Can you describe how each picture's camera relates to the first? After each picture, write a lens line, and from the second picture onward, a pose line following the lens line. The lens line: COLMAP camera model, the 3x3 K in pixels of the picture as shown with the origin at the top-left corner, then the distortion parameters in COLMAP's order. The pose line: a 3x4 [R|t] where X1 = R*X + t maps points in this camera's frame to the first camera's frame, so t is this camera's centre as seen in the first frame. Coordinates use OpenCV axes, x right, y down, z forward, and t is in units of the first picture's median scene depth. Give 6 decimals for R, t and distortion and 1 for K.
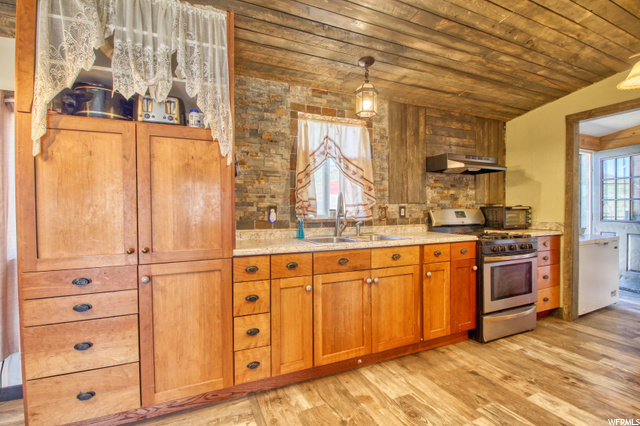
lens RADIAL K [[296.5, 0, 325.2], [0, 296.5, 212.9], [0, 0, 1]] dist [-0.005653, -0.007704]
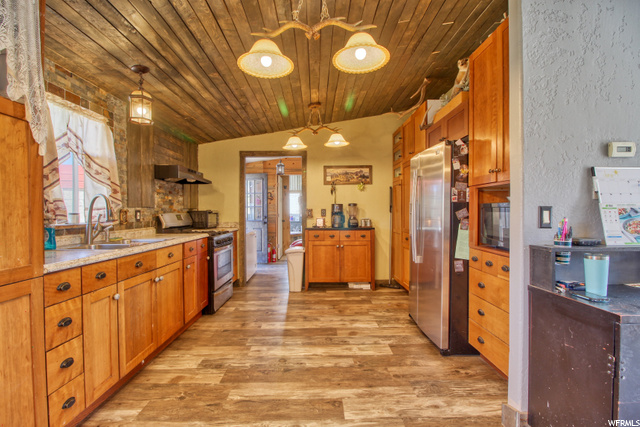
lens RADIAL K [[296.5, 0, 317.5], [0, 296.5, 214.6], [0, 0, 1]] dist [-0.005653, -0.007704]
pose [[0.405472, -0.004980, 0.914094, -0.537161], [0.012197, 0.999926, 0.000037, 0.000955], [-0.914026, 0.011134, 0.405502, 0.028212]]
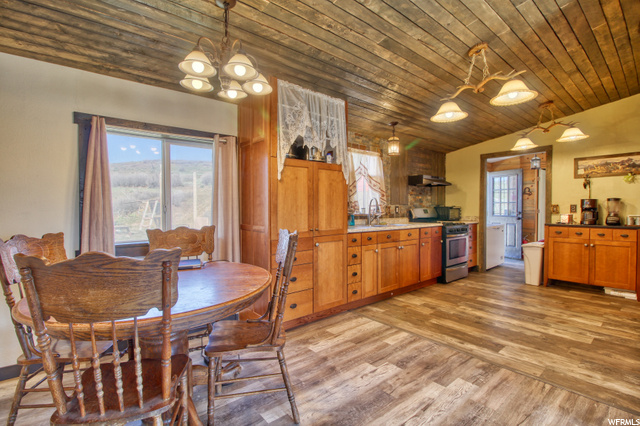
lens RADIAL K [[296.5, 0, 321.6], [0, 296.5, 212.8], [0, 0, 1]] dist [-0.005653, -0.007704]
pose [[0.963006, -0.000806, 0.269478, -0.725524], [-0.000184, 0.999993, 0.003650, 0.009292], [-0.269479, -0.003565, 0.963000, -0.561005]]
